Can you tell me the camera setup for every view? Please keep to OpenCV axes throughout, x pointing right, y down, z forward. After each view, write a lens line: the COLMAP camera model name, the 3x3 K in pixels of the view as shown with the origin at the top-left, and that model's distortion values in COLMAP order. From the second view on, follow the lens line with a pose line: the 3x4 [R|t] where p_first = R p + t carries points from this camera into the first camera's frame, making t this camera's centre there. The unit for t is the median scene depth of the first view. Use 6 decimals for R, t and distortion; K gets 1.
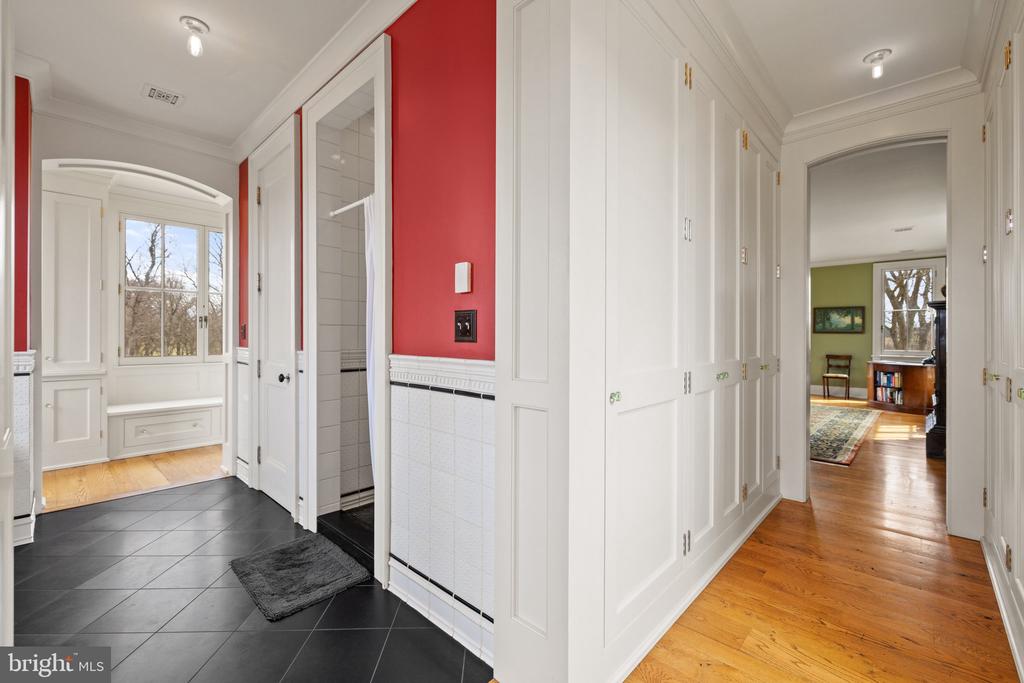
lens RADIAL K [[434.0, 0, 512.0], [0, 434.0, 341.5], [0, 0, 1]] dist [-0.000814, -0.000082]
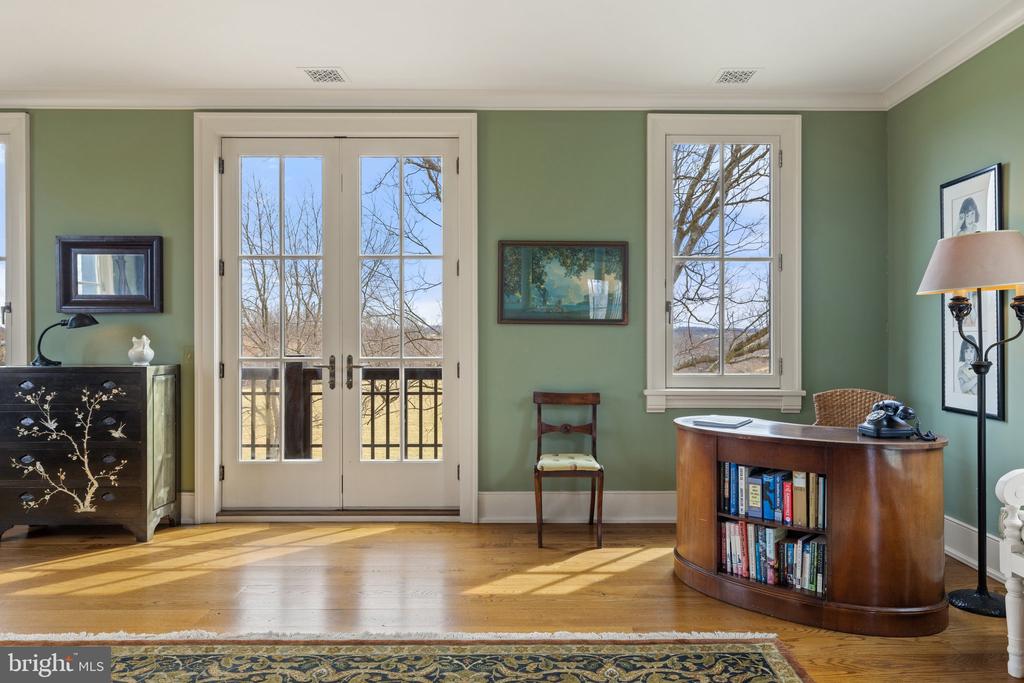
lens RADIAL K [[640.3, 0, 512.0], [0, 640.3, 341.5], [0, 0, 1]] dist [-0.000021, 0.000053]
pose [[0.726417, -0.000781, 0.687254, 0.414172], [0.000881, 1.000000, 0.000206, -0.006410], [-0.687253, 0.000456, 0.726418, 0.706437]]
